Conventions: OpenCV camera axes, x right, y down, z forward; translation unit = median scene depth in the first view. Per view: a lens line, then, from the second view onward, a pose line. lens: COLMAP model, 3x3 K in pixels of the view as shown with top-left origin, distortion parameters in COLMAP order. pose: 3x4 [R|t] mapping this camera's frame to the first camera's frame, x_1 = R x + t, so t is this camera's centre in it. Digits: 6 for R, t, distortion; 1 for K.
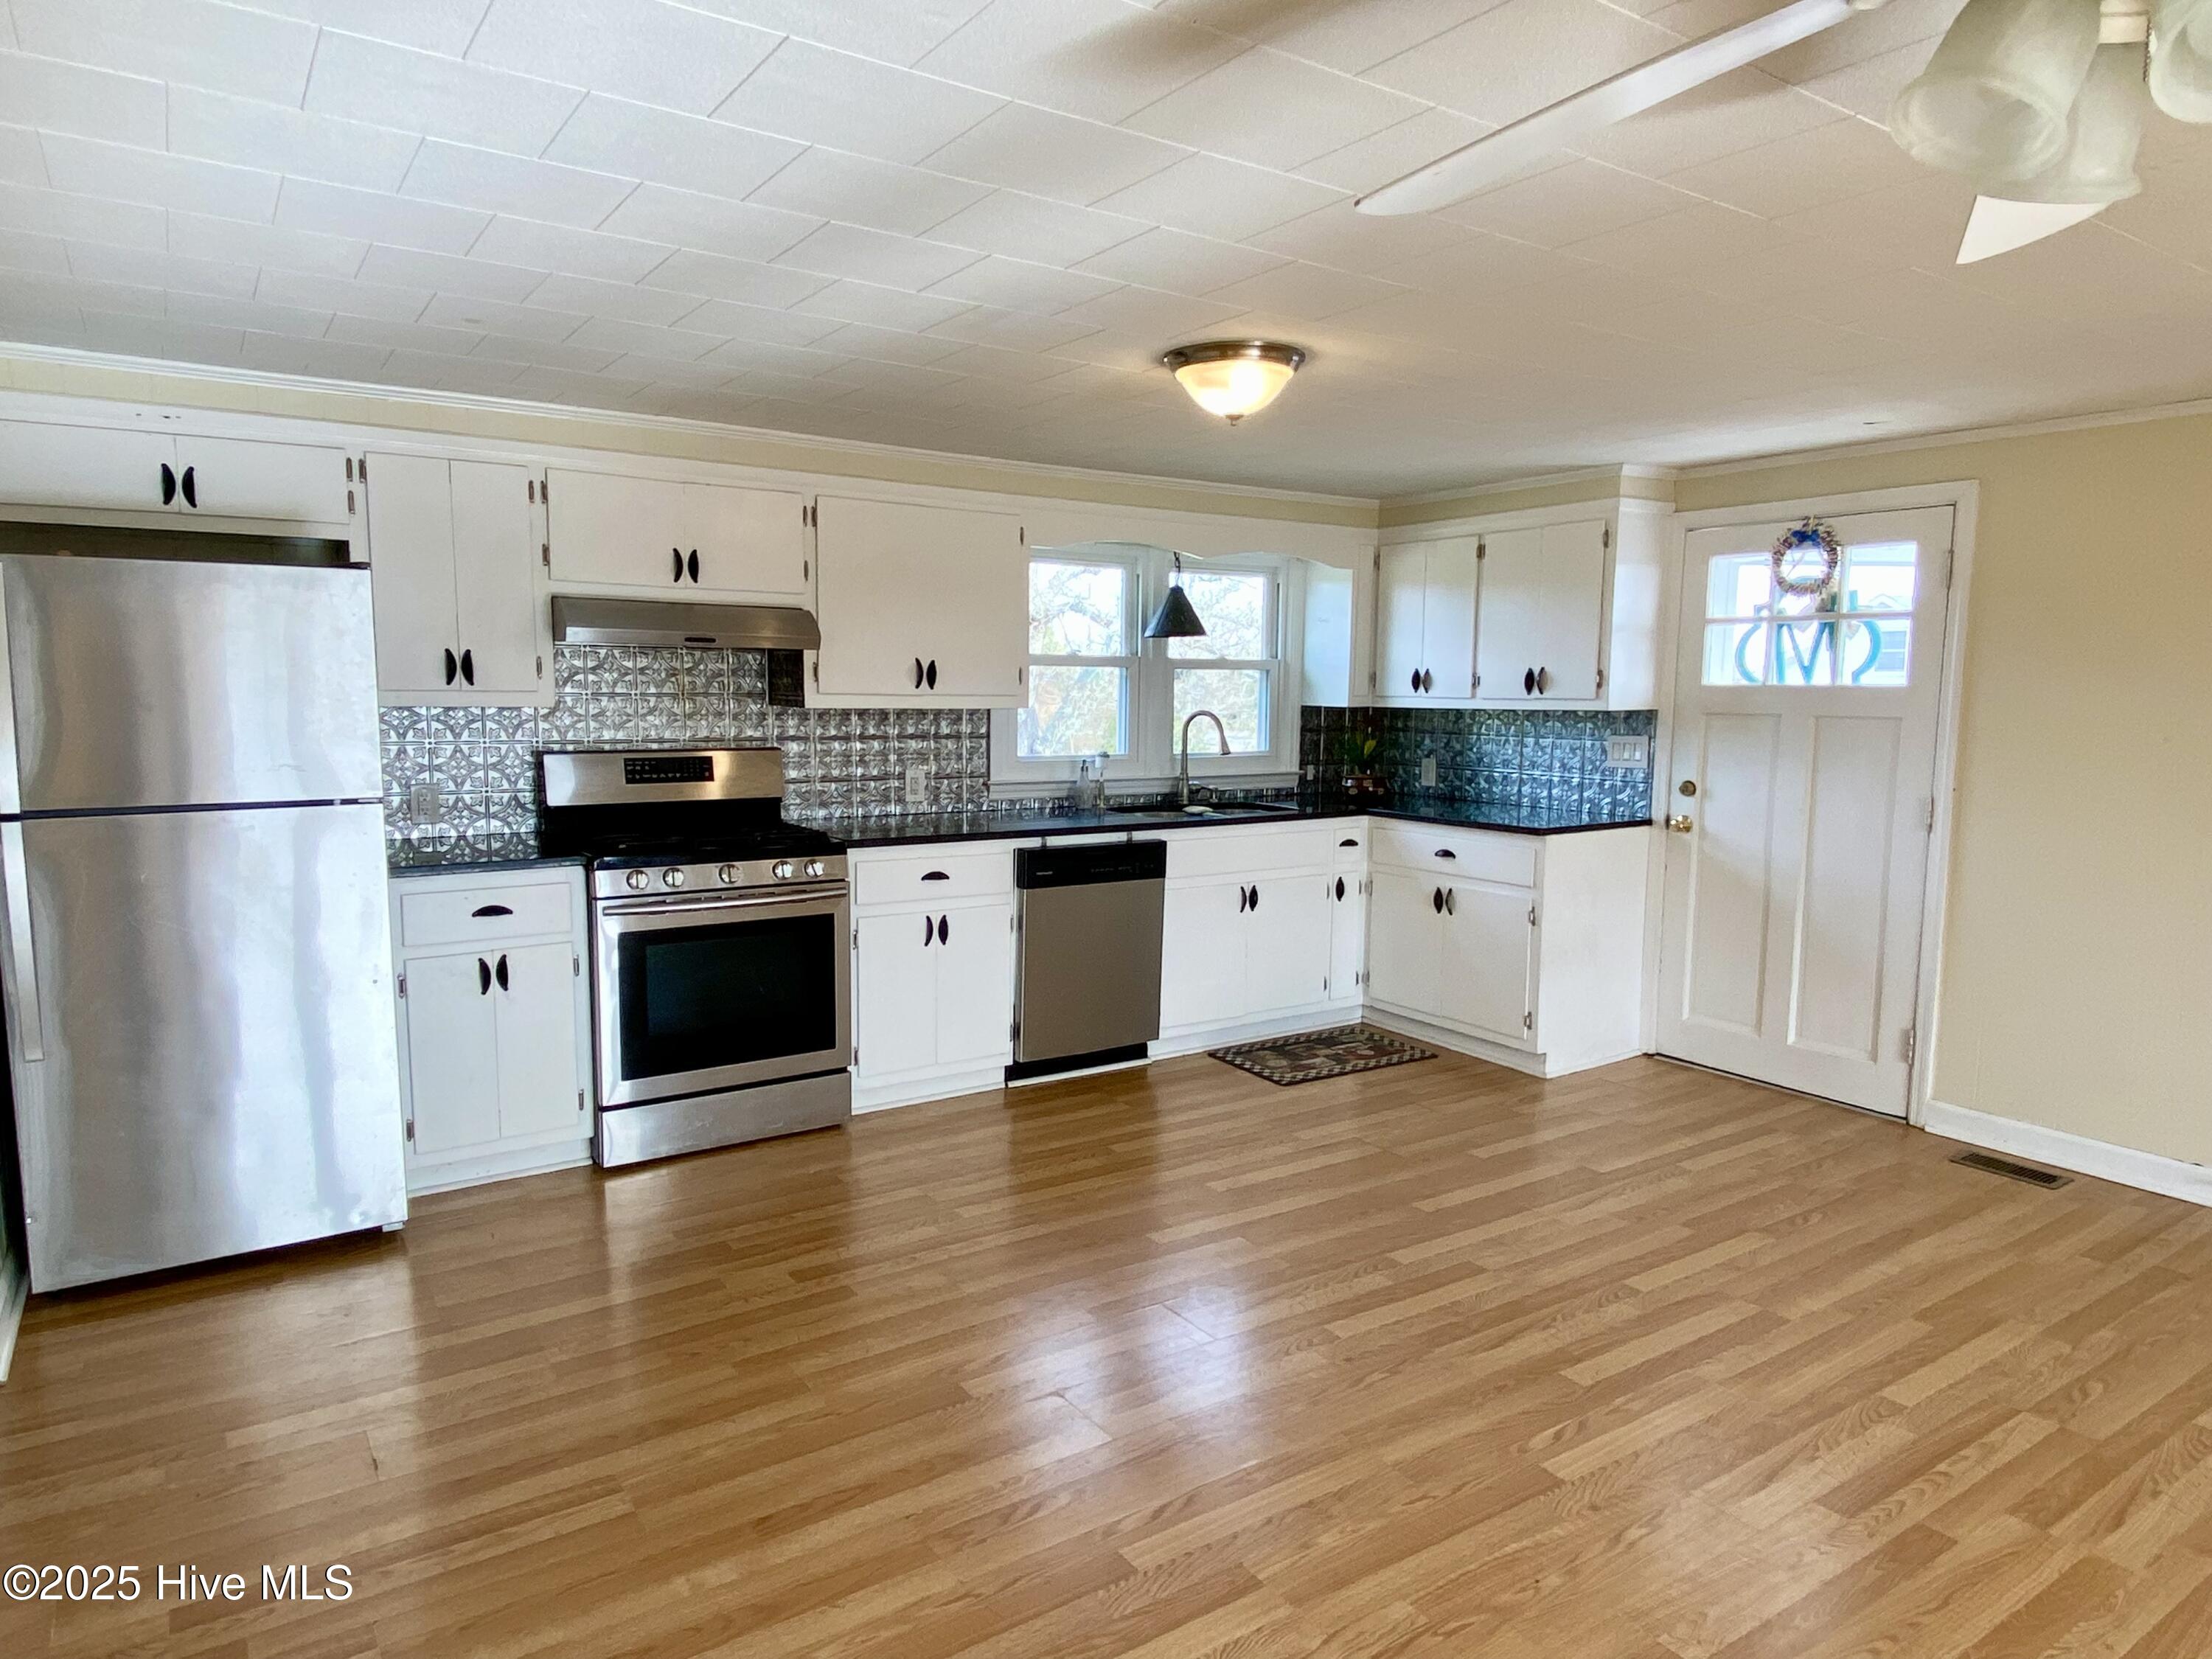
lens RADIAL K [[1370.4, 0, 1106.0], [0, 1370.4, 829.5], [0, 0, 1]] dist [0.081902, -0.078673]
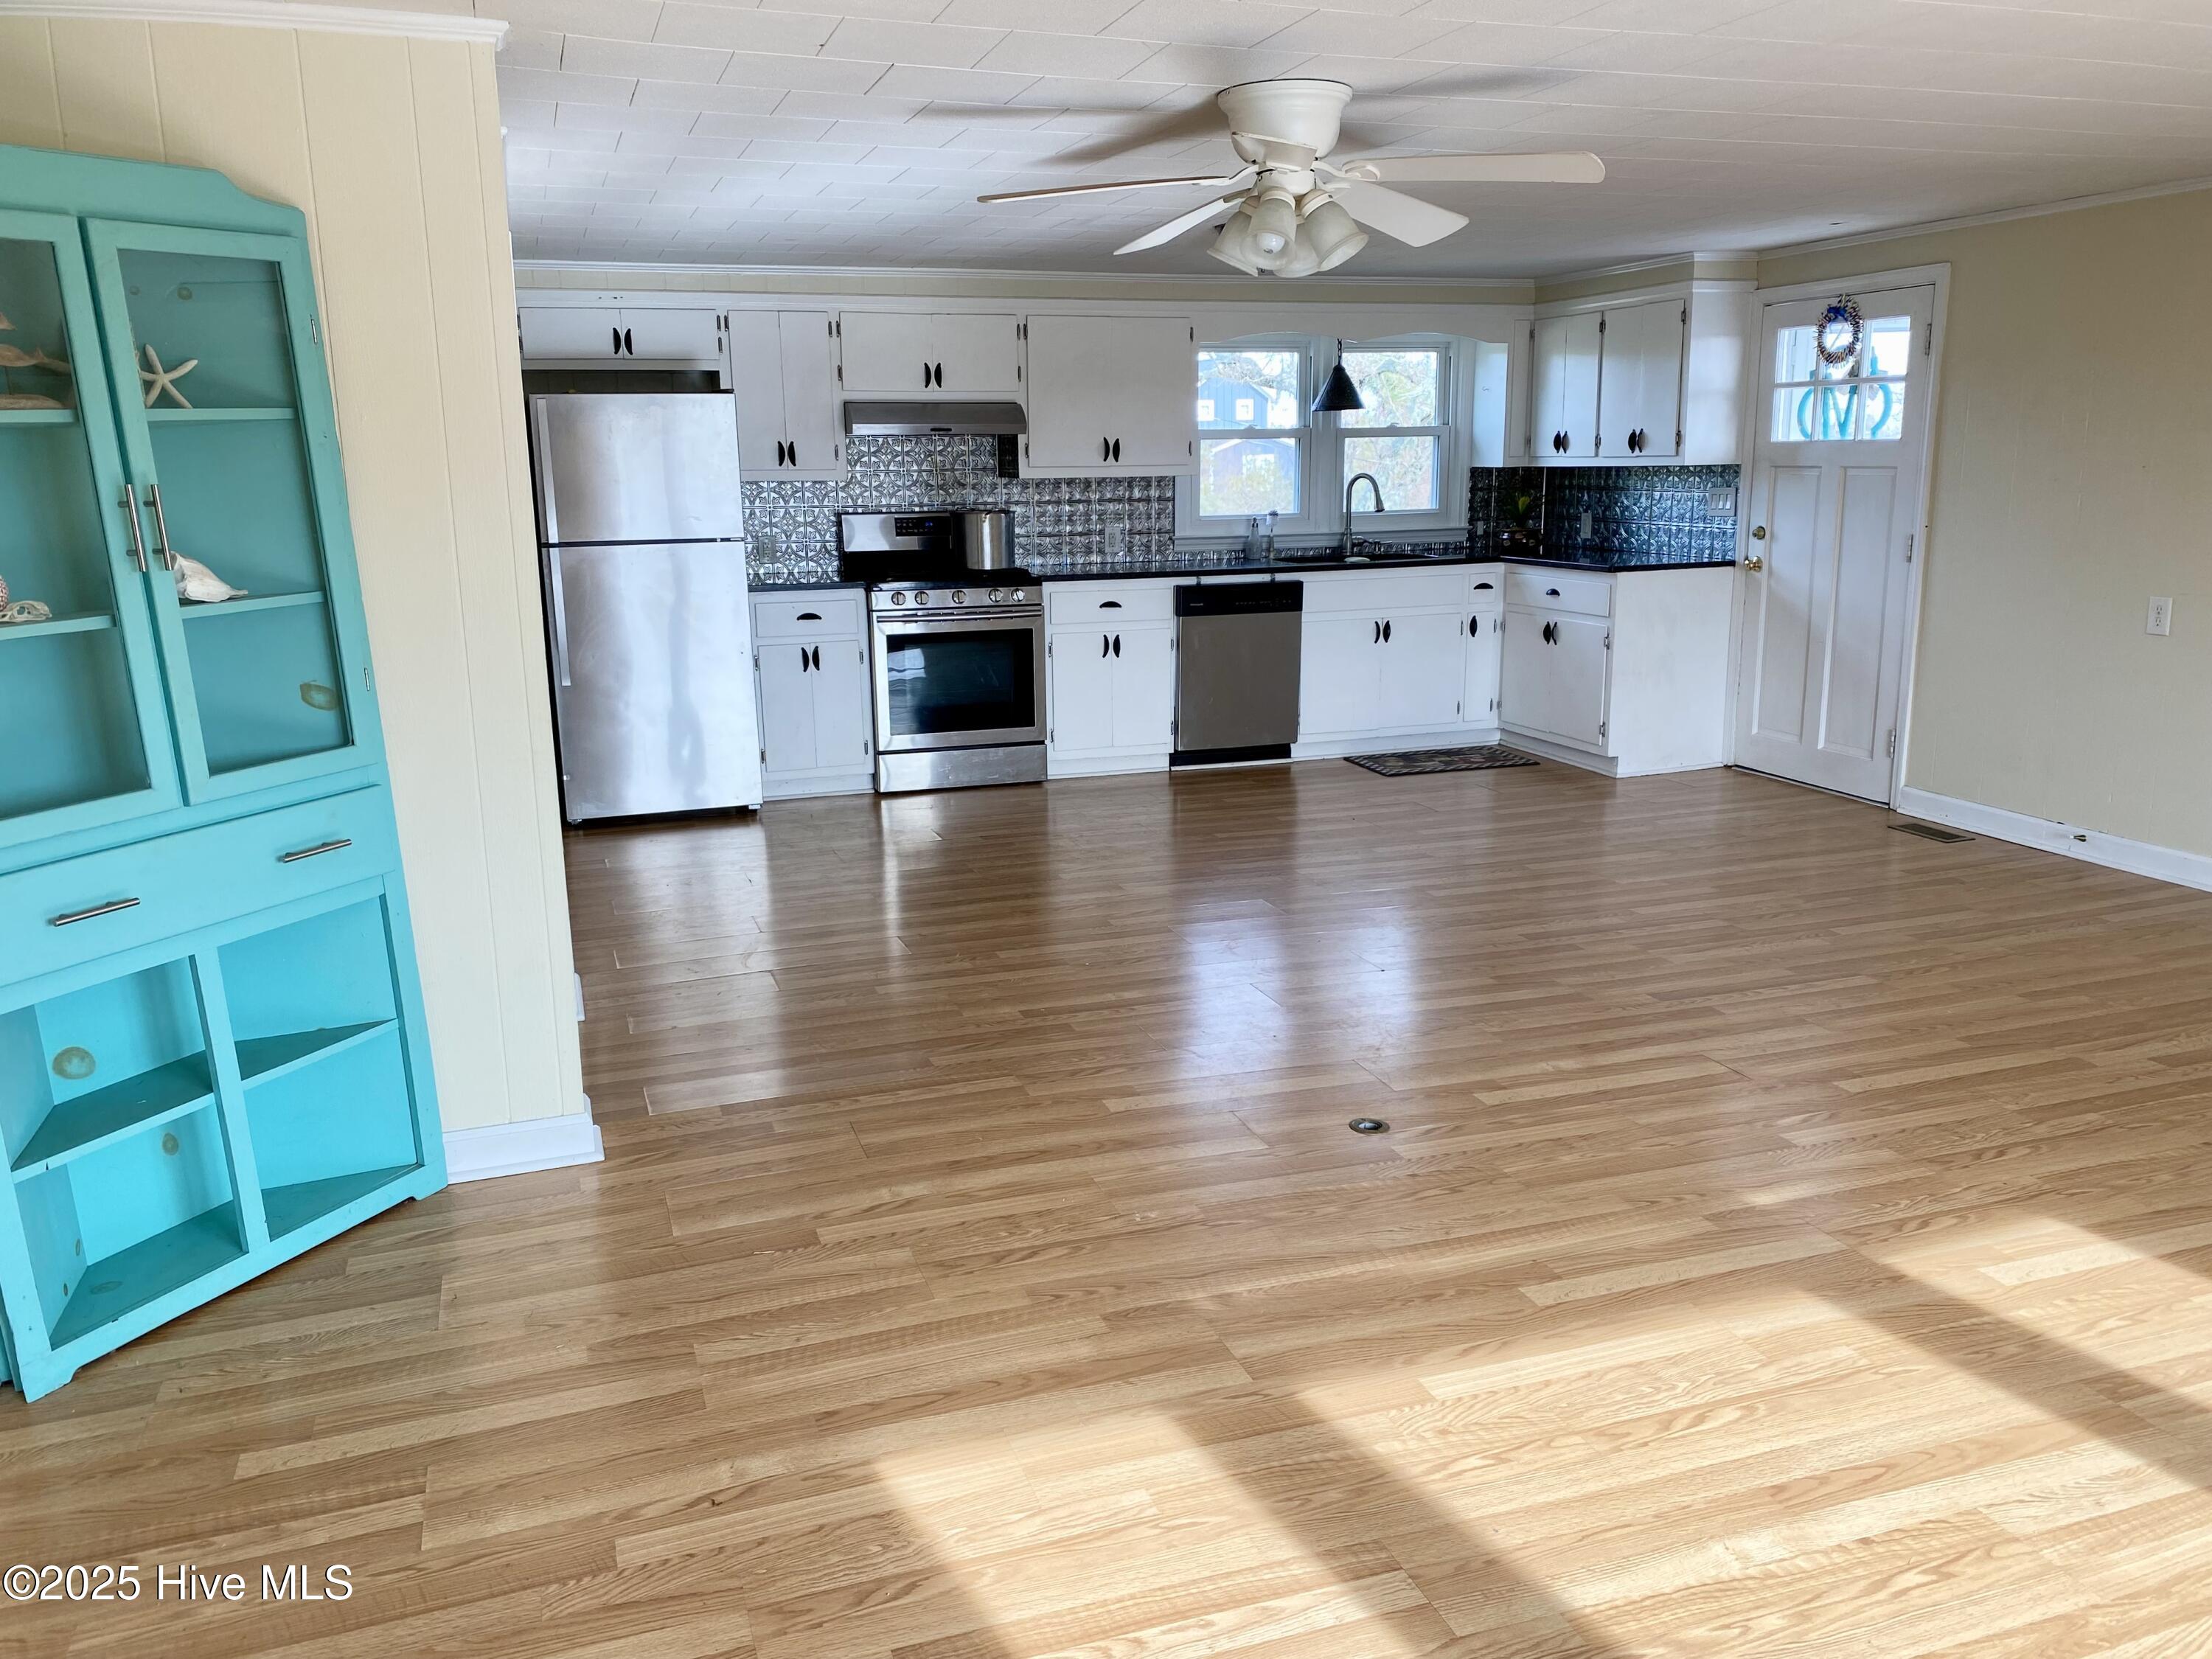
lens RADIAL K [[1663.8, 0, 1070.1], [0, 1663.8, 833.6], [0, 0, 1]] dist [0.101093, -0.221344]
pose [[0.963345, 0.036013, -0.265835, 0.251074], [-0.004325, 0.992904, 0.118838, 0.056354], [0.268229, -0.113333, 0.956666, -0.535769]]
